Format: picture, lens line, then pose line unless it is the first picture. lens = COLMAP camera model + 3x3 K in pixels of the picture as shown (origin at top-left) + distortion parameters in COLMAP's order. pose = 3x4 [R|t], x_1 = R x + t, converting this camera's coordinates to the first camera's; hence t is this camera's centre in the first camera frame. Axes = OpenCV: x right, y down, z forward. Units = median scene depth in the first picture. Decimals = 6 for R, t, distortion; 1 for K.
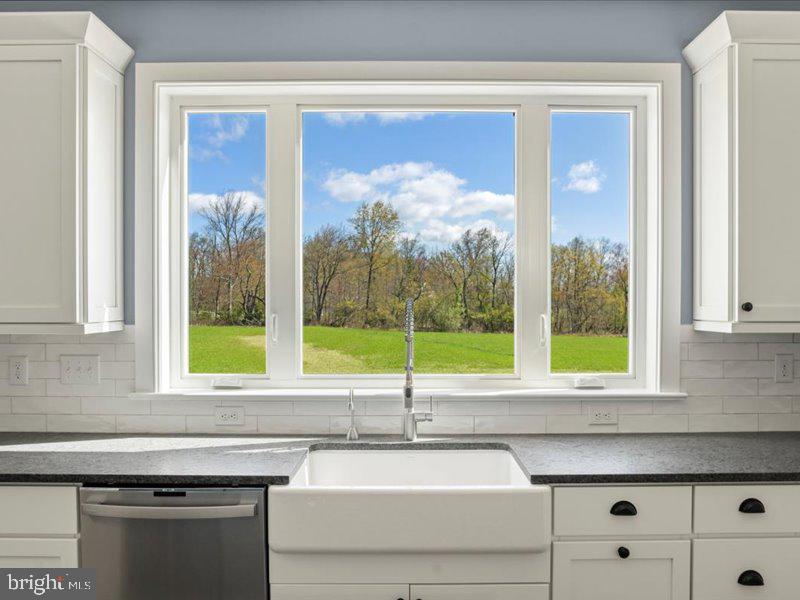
lens RADIAL K [[641.3, 0, 400.0], [0, 641.3, 300.0], [0, 0, 1]] dist [-0.010373, -0.005553]
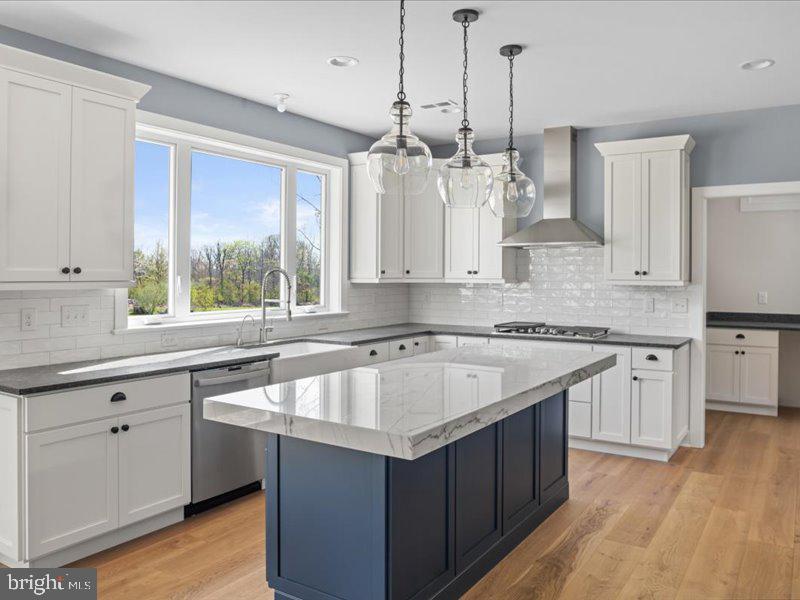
lens RADIAL K [[651.1, 0, 401.7], [0, 651.1, 263.2], [0, 0, 1]] dist [0.000361, -0.000677]
pose [[0.546961, 0.014191, 0.837038, -1.320866], [-0.009326, 0.999898, -0.010859, 0.002957], [-0.837106, -0.001867, 0.547038, -0.367418]]
